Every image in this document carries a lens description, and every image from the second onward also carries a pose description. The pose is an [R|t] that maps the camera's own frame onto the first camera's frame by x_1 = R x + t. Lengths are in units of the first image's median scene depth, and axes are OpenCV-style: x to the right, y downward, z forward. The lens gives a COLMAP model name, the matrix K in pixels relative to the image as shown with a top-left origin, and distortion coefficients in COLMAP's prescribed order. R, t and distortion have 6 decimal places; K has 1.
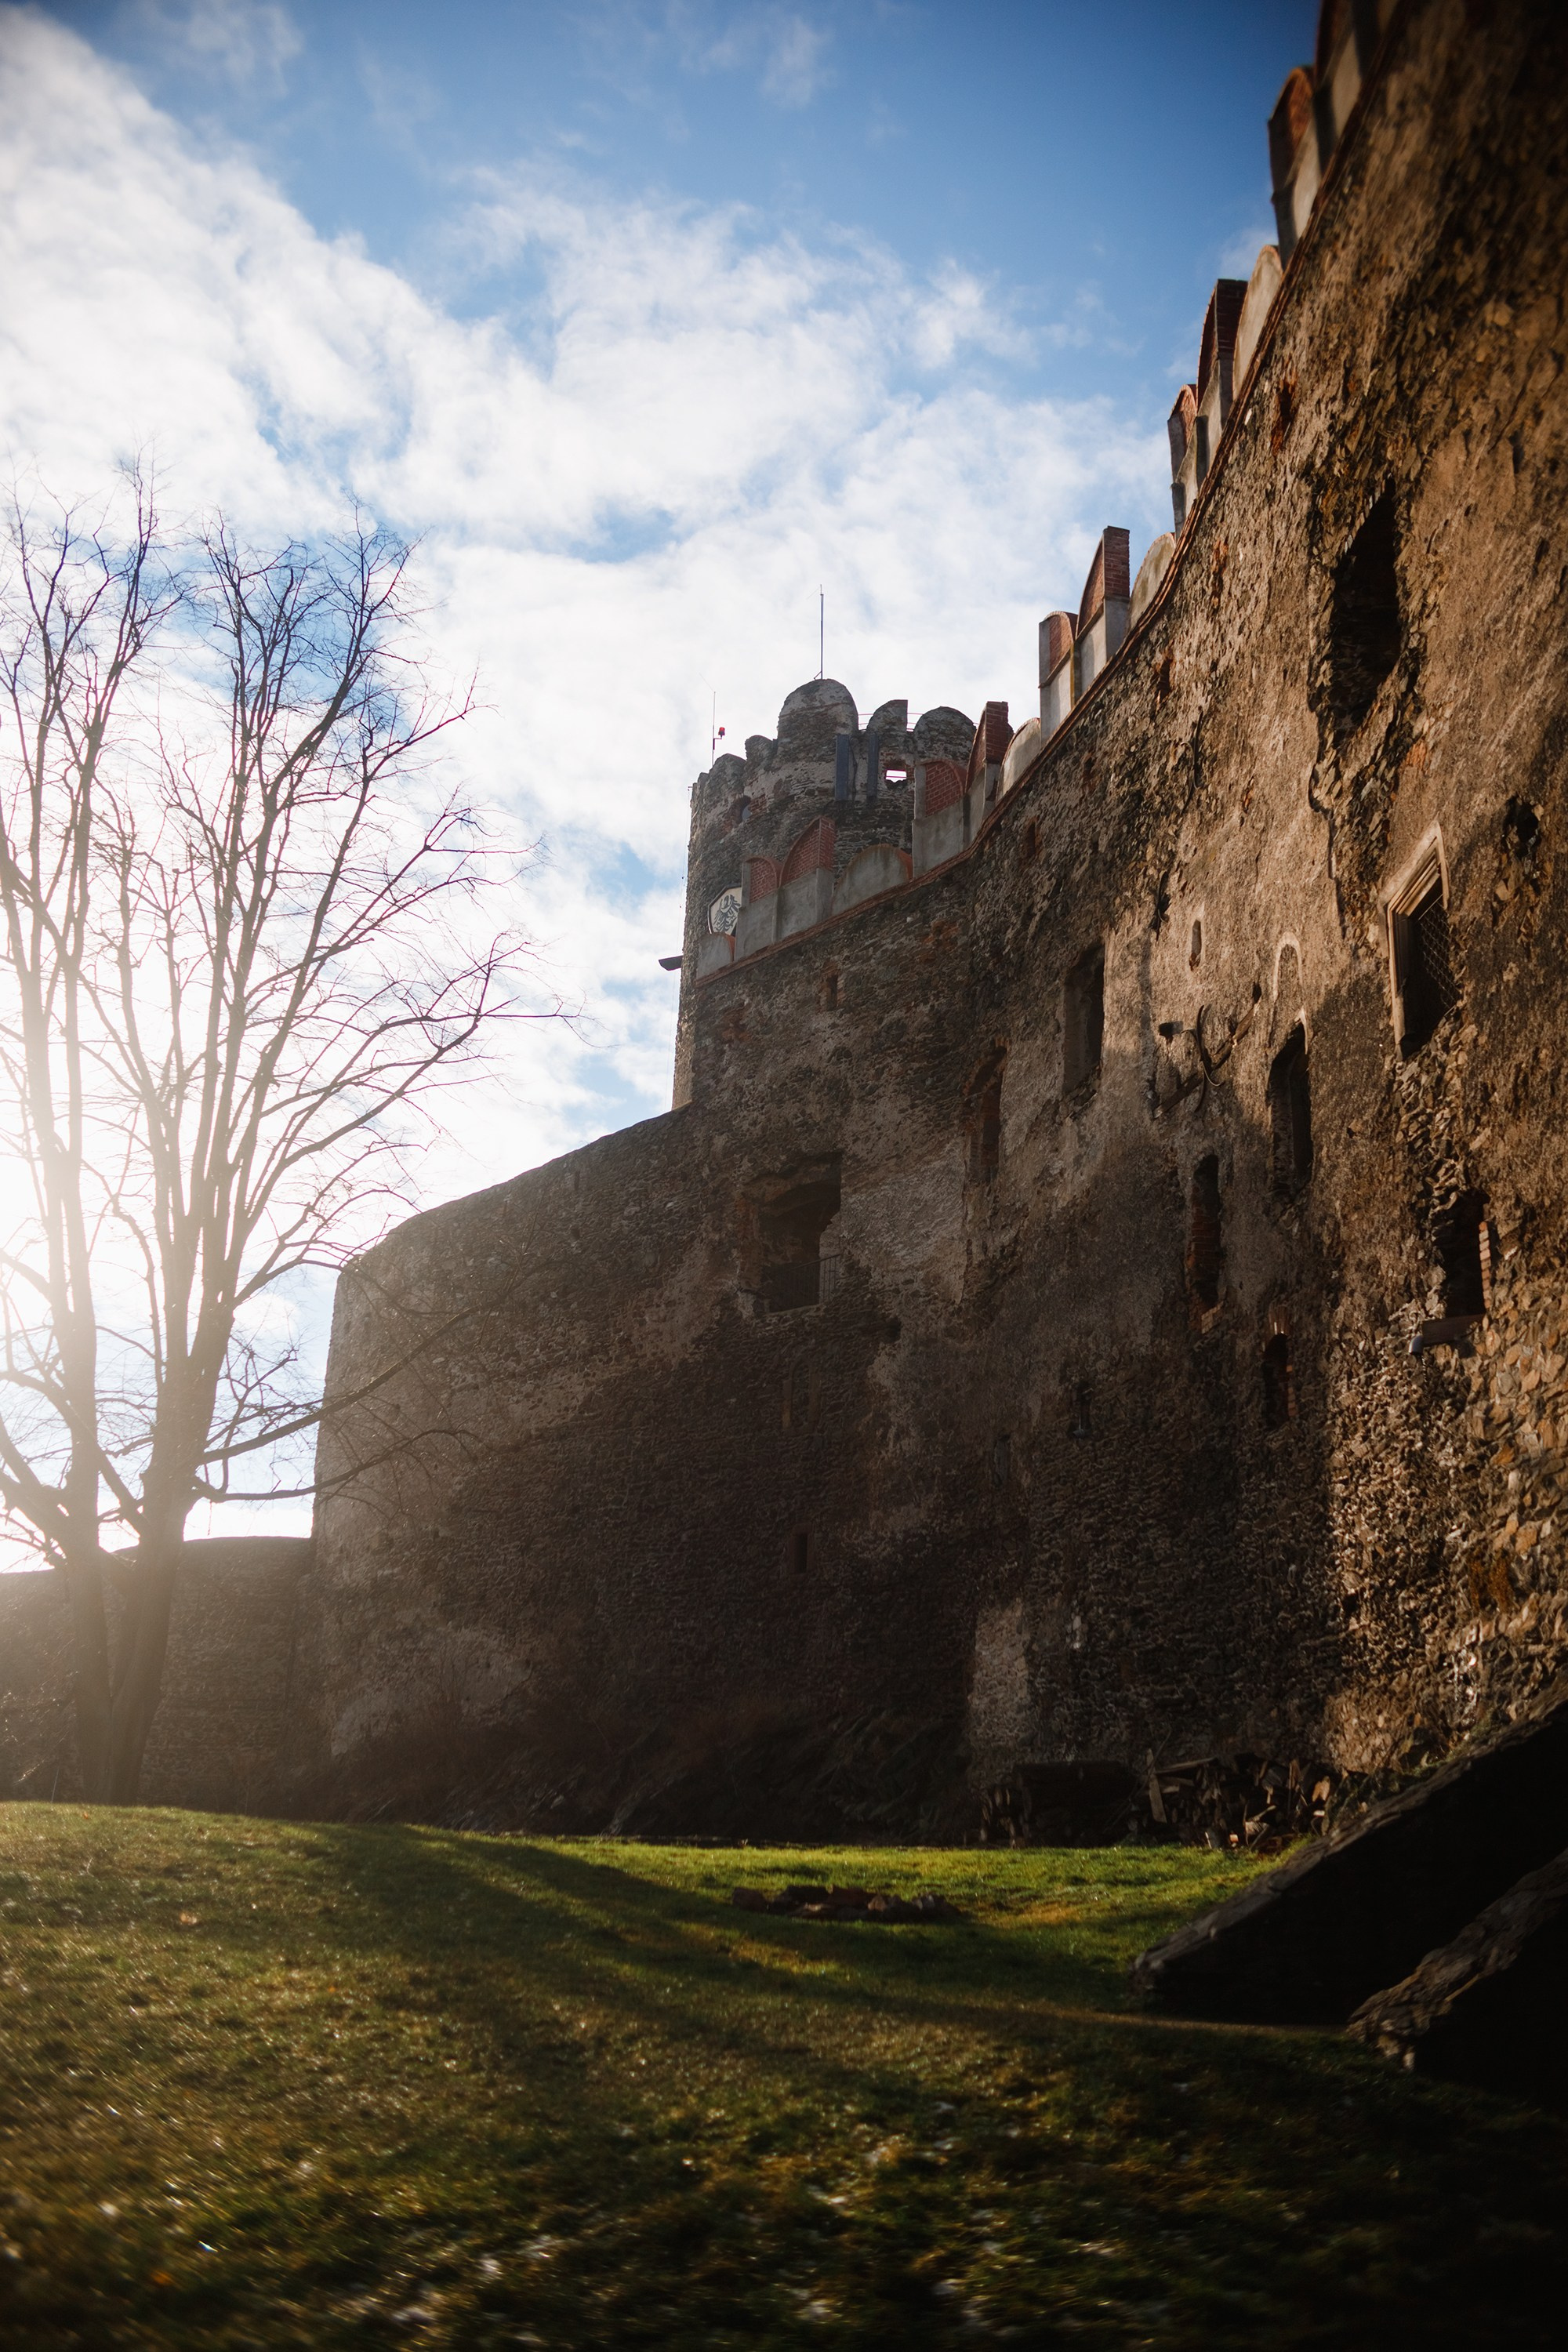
lens RADIAL K [[1997.8, 0, 784.0], [0, 1997.8, 1176.0], [0, 0, 1]] dist [-0.045350, 0.168092]
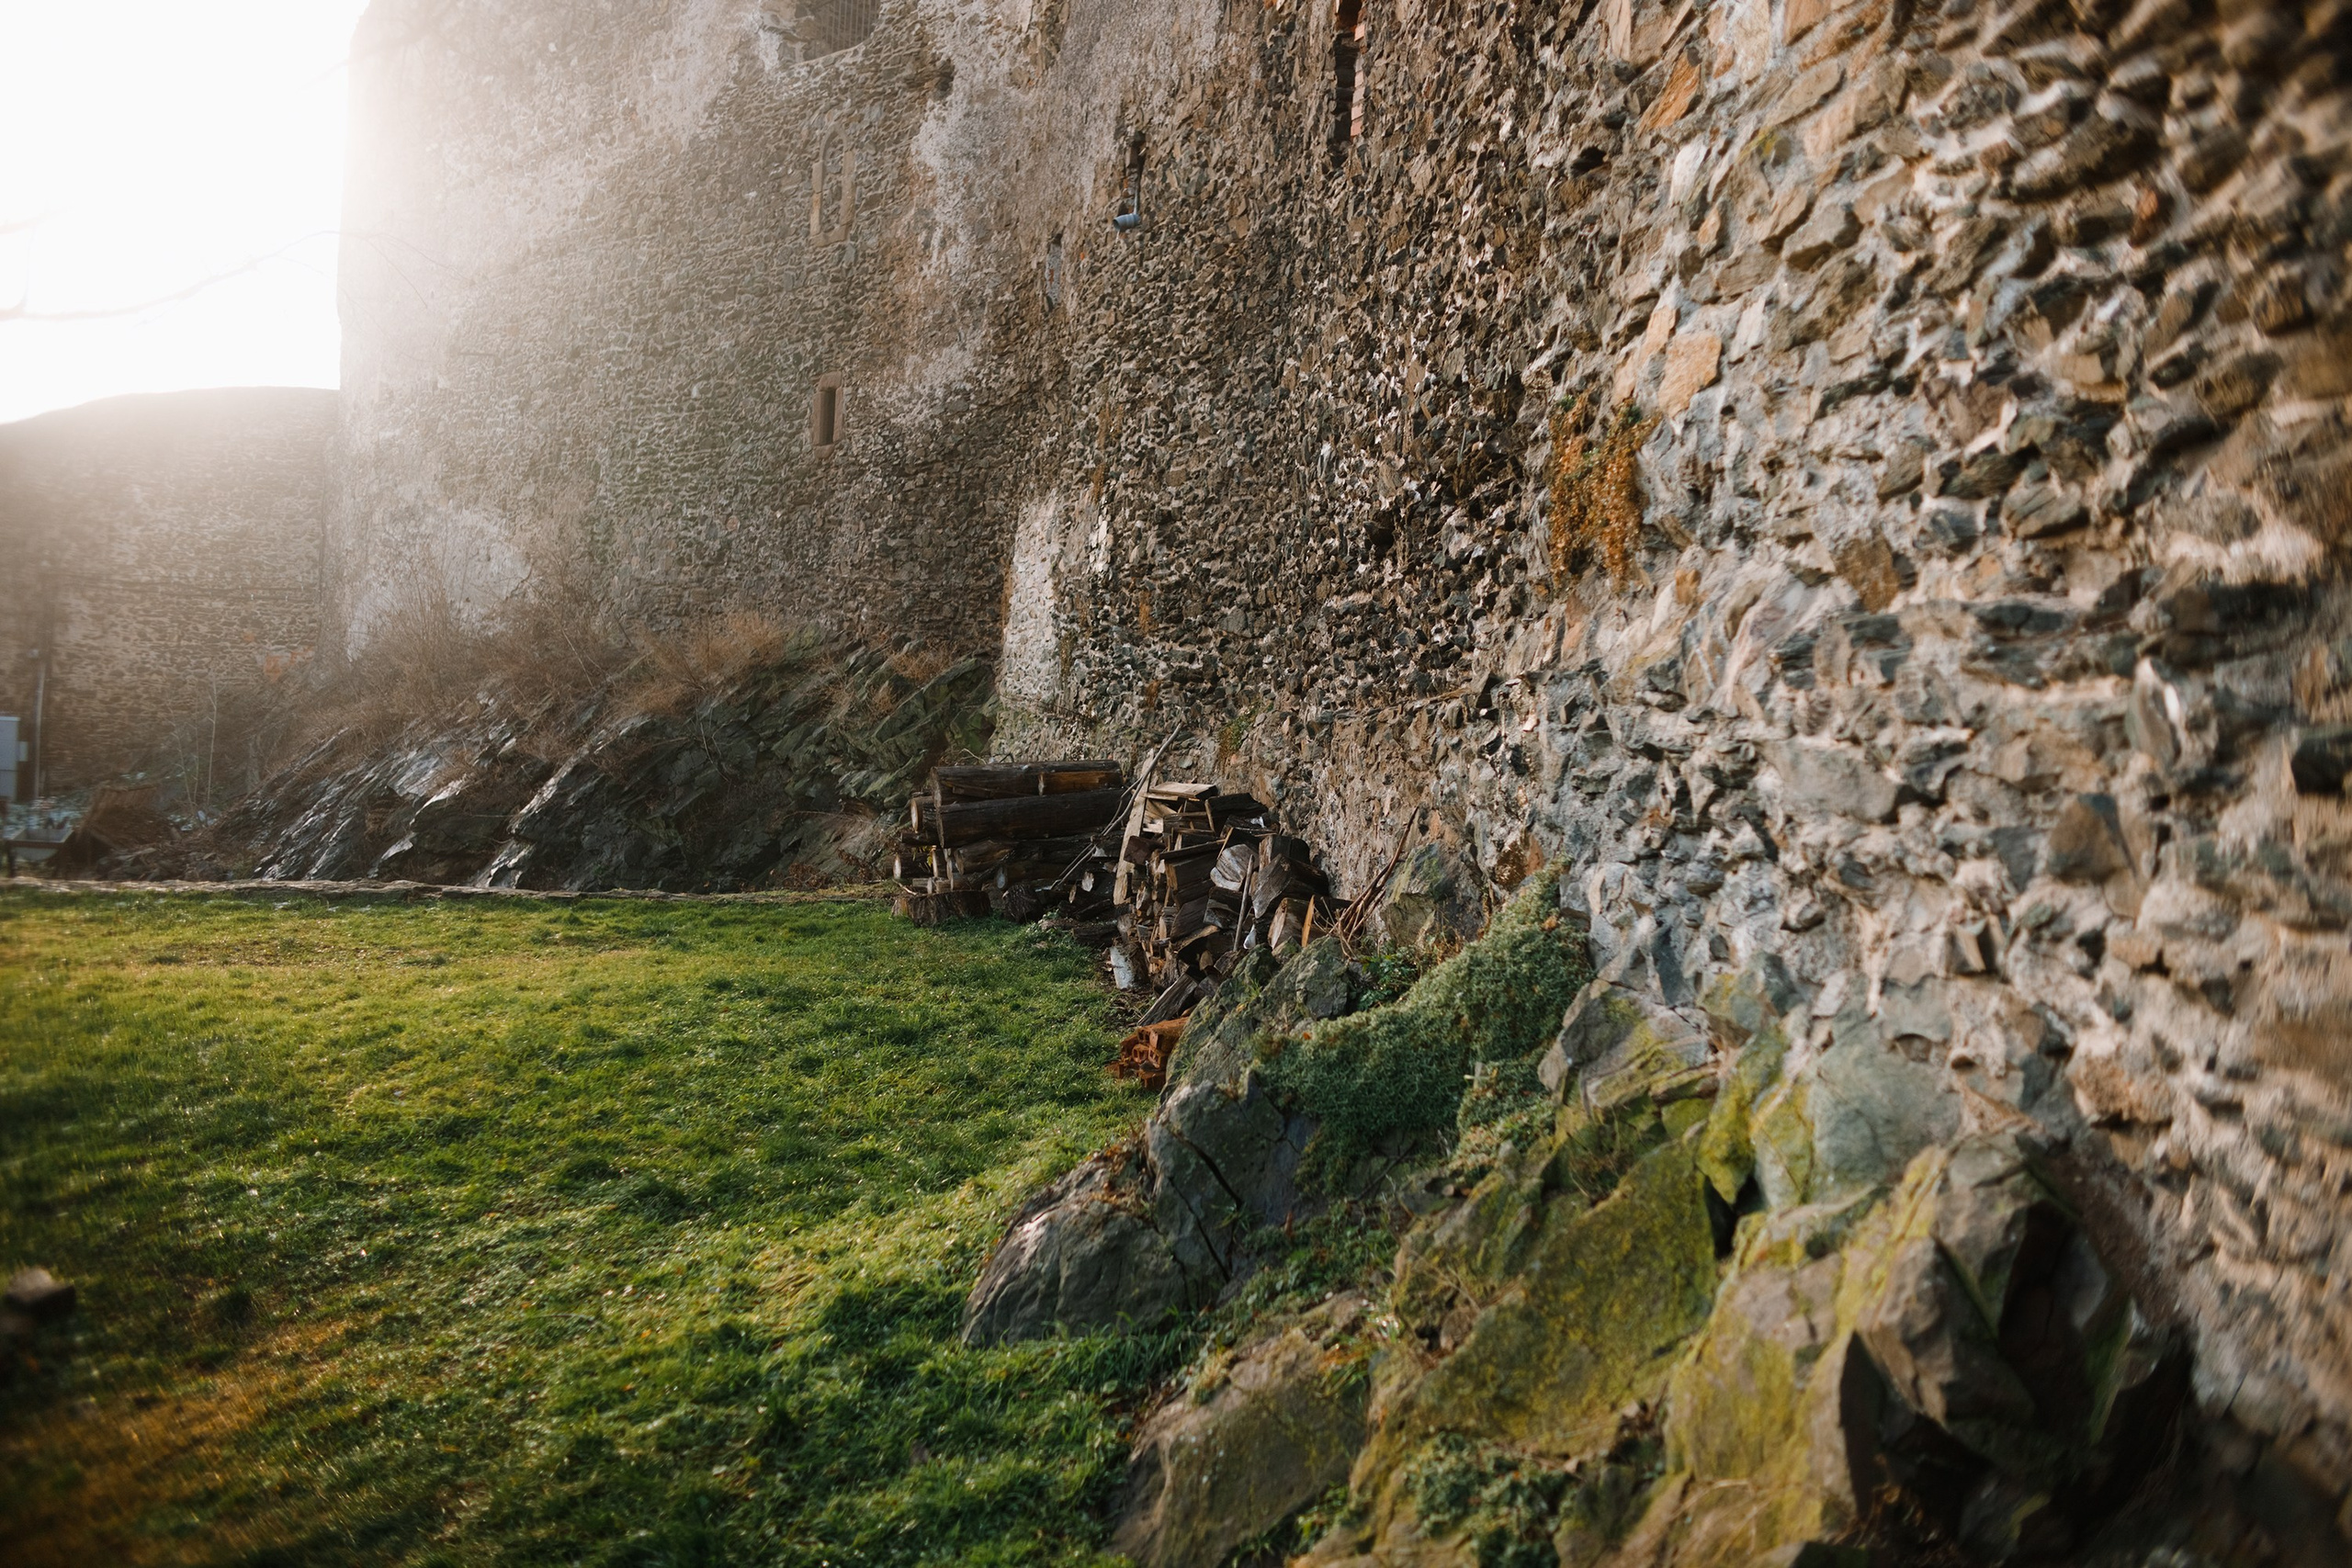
lens RADIAL K [[2035.9, 0, 1175.9], [0, 2035.9, 787.7], [0, 0, 1]] dist [-0.063836, 0.166542]
pose [[0.999674, 0.018098, 0.017997, 0.130223], [-0.023304, 0.934807, 0.354391, 0.060552], [-0.010410, -0.354695, 0.934924, 0.310775]]
